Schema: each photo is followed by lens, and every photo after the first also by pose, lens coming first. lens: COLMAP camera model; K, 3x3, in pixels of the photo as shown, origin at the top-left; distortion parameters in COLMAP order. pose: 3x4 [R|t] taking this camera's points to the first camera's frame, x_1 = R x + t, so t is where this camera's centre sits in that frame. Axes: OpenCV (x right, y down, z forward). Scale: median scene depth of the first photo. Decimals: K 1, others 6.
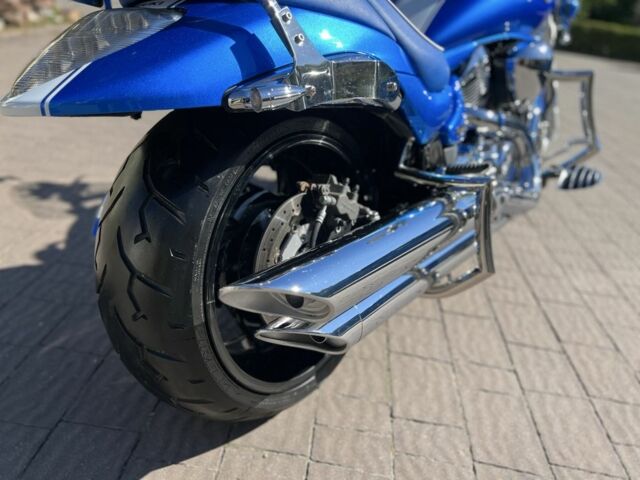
lens RADIAL K [[429.5, 0, 337.9], [0, 429.5, 252.7], [0, 0, 1]] dist [0.000709, -0.004470]
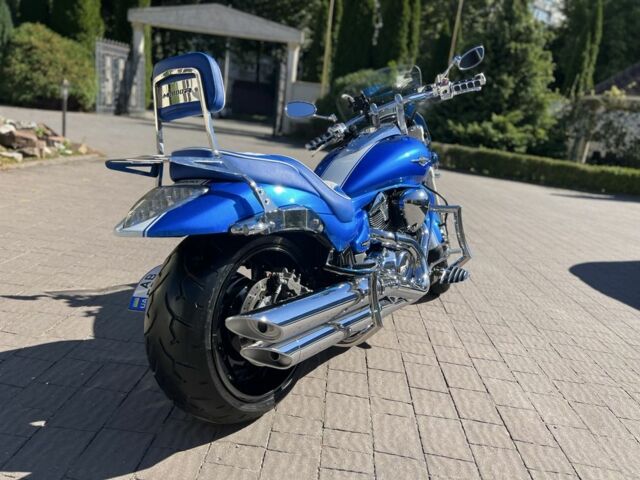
lens RADIAL K [[477.1, 0, 331.7], [0, 477.1, 239.5], [0, 0, 1]] dist [0.104474, -0.126286]
pose [[0.999712, 0.000336, 0.023978, 0.119809], [0.006470, 0.959033, -0.283220, 0.242330], [-0.023091, 0.283294, 0.958755, -0.844665]]
